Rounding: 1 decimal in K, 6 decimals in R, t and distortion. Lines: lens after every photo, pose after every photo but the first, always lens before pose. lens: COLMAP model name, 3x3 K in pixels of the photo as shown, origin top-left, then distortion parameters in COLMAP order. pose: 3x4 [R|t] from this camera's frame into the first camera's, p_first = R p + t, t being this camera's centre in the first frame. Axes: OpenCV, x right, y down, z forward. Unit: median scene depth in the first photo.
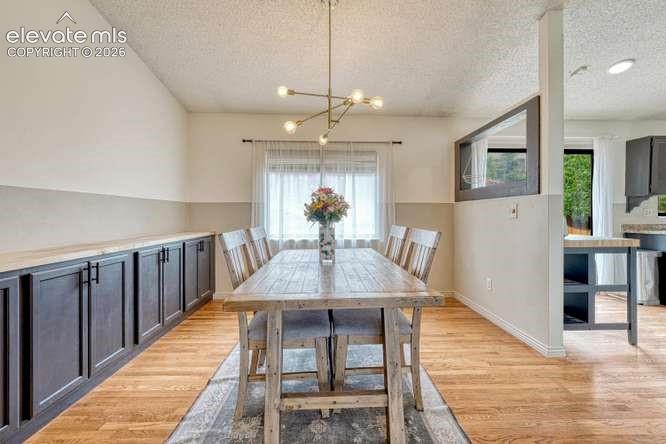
lens RADIAL K [[293.2, 0, 333.0], [0, 293.2, 222.0], [0, 0, 1]] dist [0.000173, 0.000008]
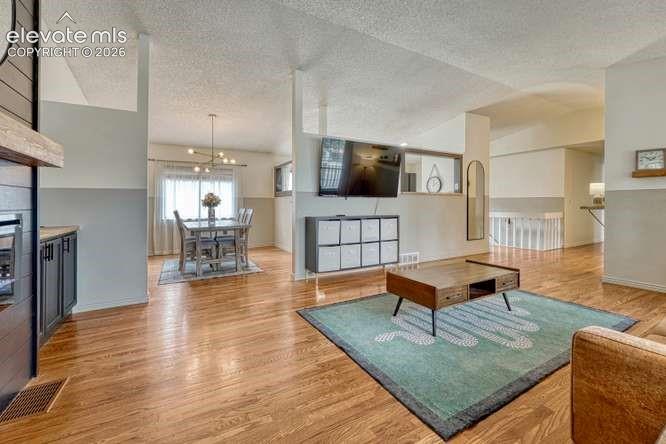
lens RADIAL K [[286.6, 0, 334.0], [0, 286.6, 206.5], [0, 0, 1]] dist [-0.000781, 0.000036]
pose [[0.882904, -0.003055, 0.469543, -0.141562], [0.010883, 0.999843, -0.013959, 0.024169], [-0.469427, 0.017434, 0.882799, -0.931440]]
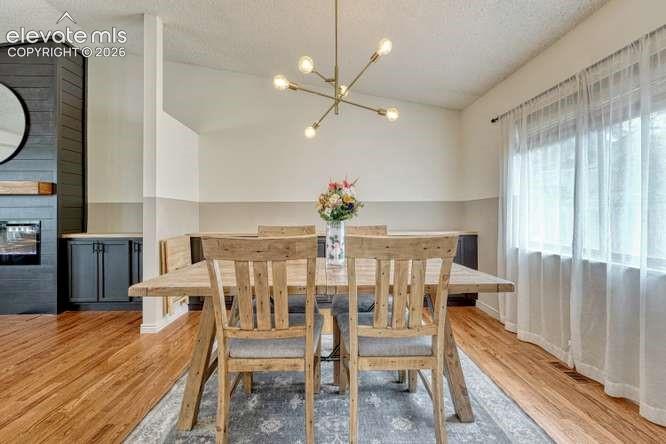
lens RADIAL K [[286.6, 0, 334.0], [0, 286.6, 206.5], [0, 0, 1]] dist [-0.000781, 0.000036]
pose [[-0.007751, -0.027213, -0.999600, 0.490419], [-0.019051, 0.999452, -0.027061, -0.012214], [0.999788, 0.018833, -0.008266, 0.578734]]
